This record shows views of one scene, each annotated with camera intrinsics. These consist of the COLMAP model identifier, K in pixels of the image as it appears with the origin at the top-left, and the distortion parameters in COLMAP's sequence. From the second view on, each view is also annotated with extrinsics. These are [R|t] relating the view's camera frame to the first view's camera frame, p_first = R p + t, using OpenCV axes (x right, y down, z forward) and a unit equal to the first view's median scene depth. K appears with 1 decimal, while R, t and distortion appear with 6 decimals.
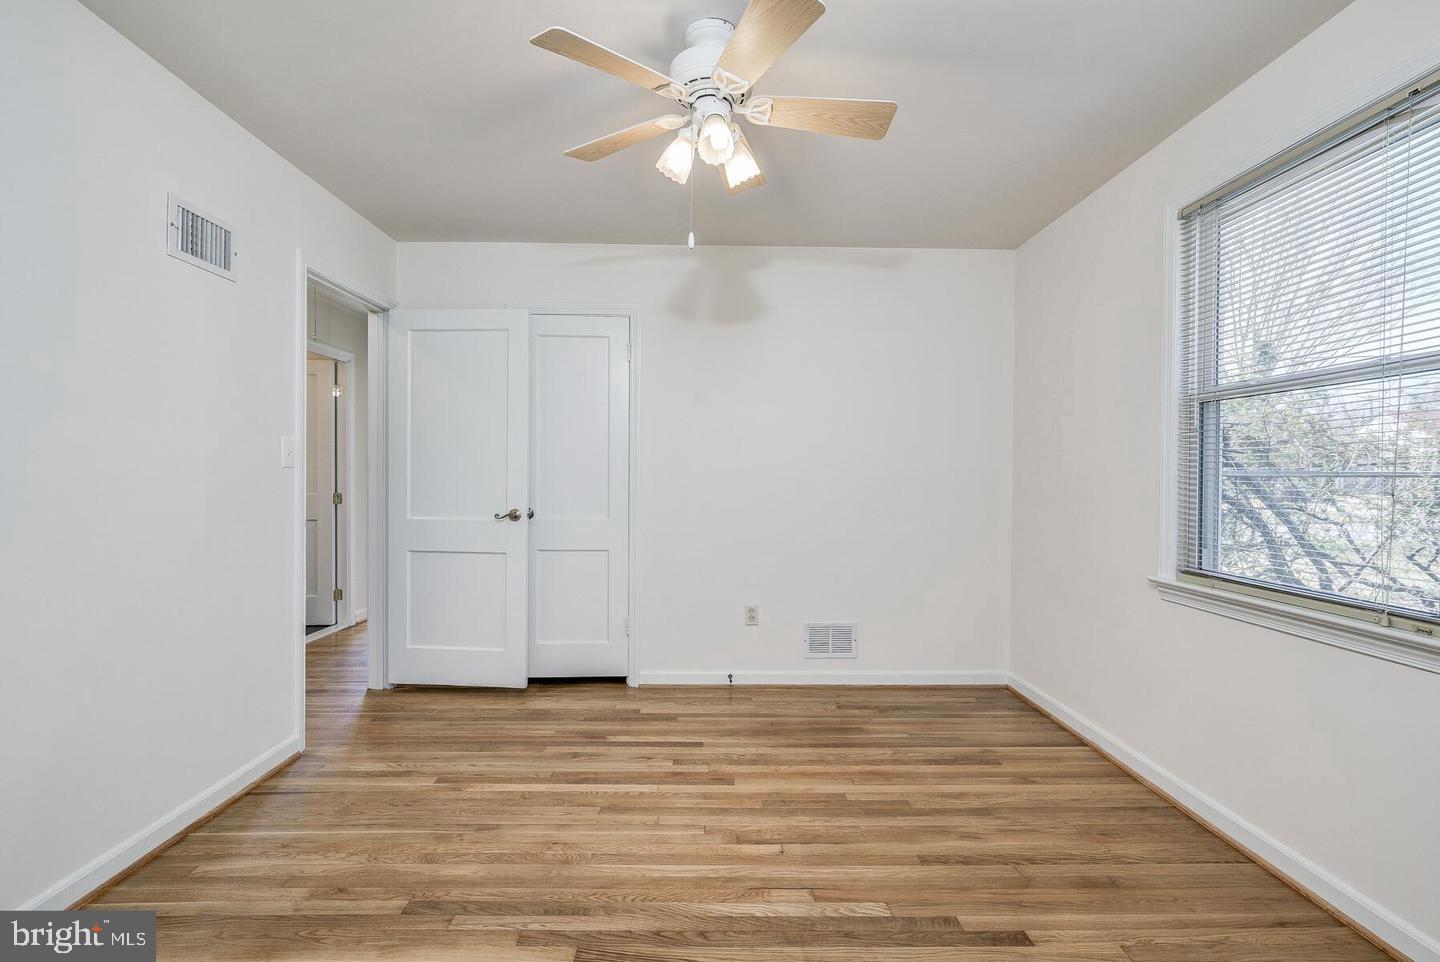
lens RADIAL K [[658.8, 0, 720.0], [0, 658.8, 481.0], [0, 0, 1]] dist [-0.002319, -0.000092]
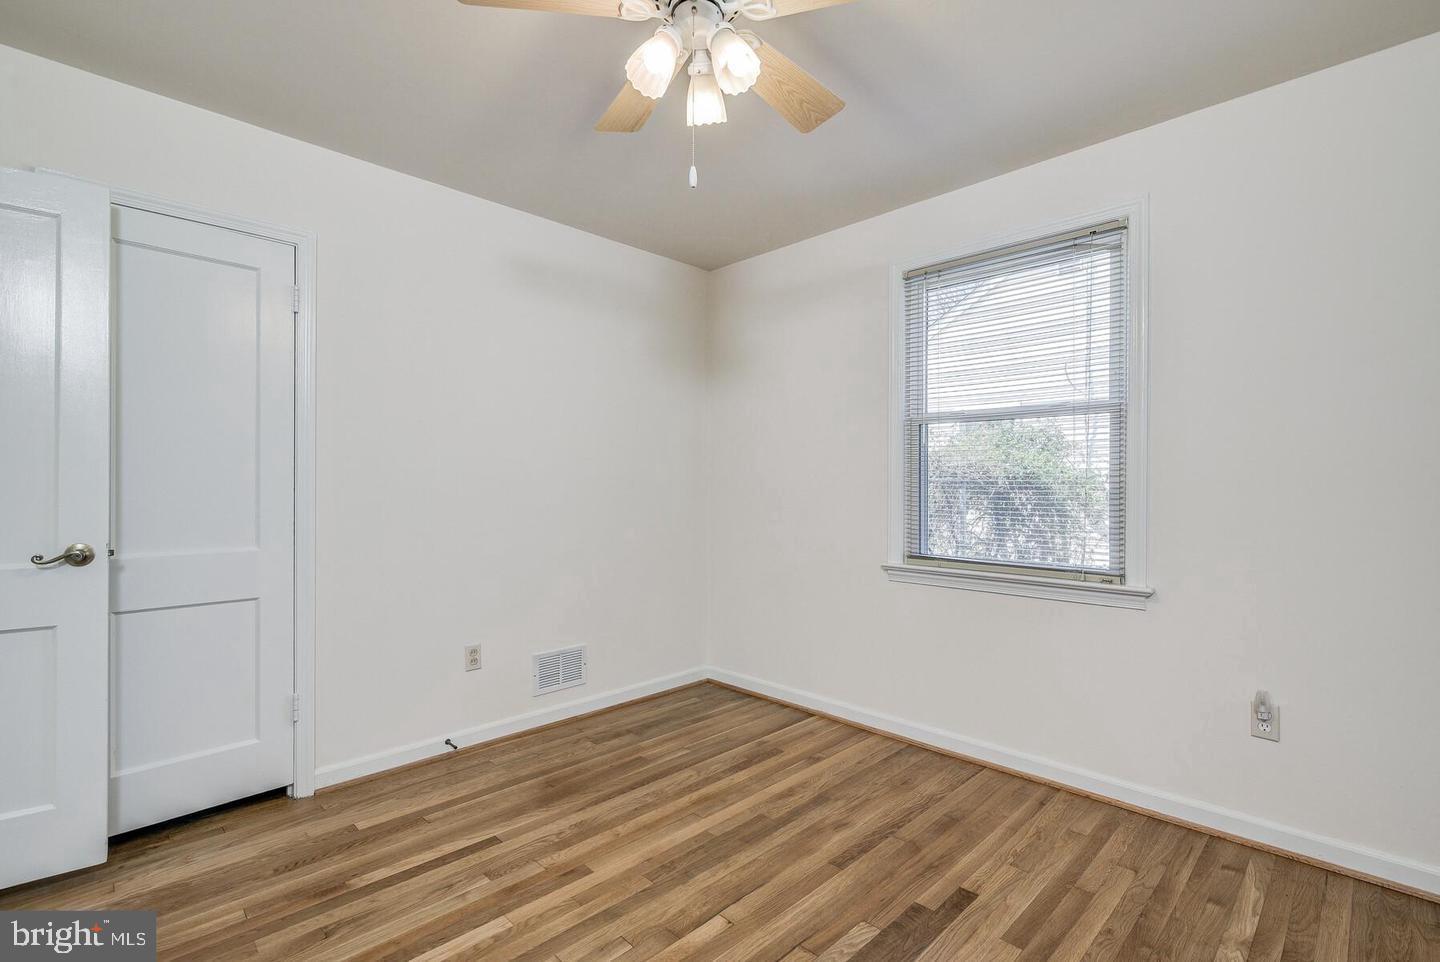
lens RADIAL K [[658.8, 0, 720.0], [0, 658.8, 481.0], [0, 0, 1]] dist [-0.002319, -0.000092]
pose [[0.722949, -0.001588, 0.690899, -0.389802], [0.007260, 0.999960, -0.005299, -0.003720], [-0.690863, 0.008847, 0.722932, 0.298108]]
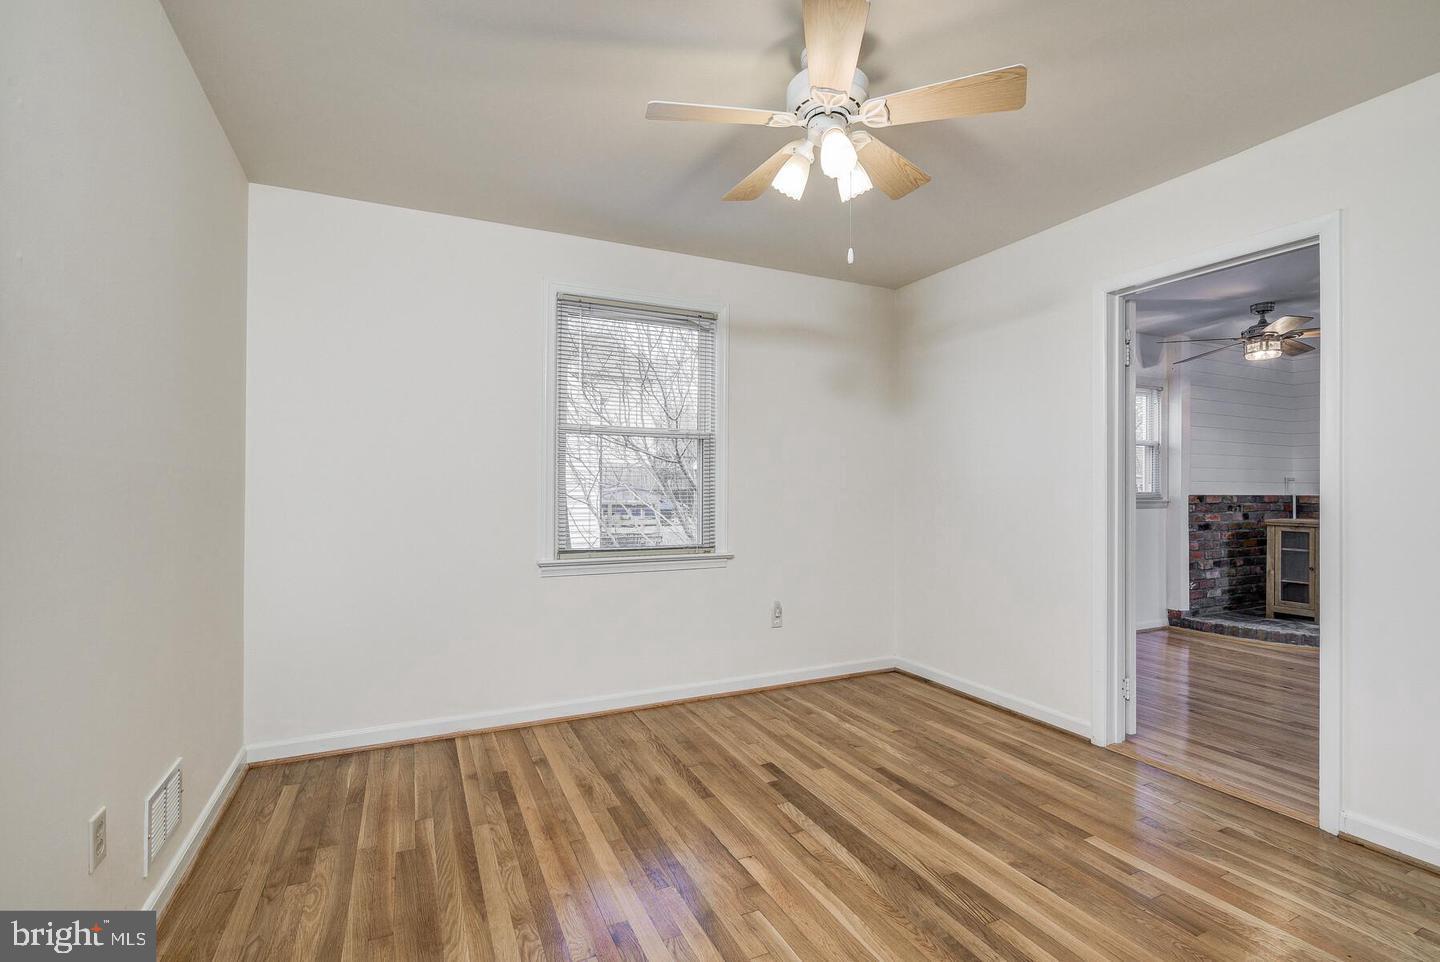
lens RADIAL K [[650.4, 0, 720.0], [0, 650.4, 481.0], [0, 0, 1]] dist [-0.003859, -0.000533]
pose [[-0.410493, 0.001766, 0.911862, -0.618413], [0.000496, 0.999998, -0.001713, -0.010610], [-0.911864, -0.000251, -0.410493, 1.123309]]
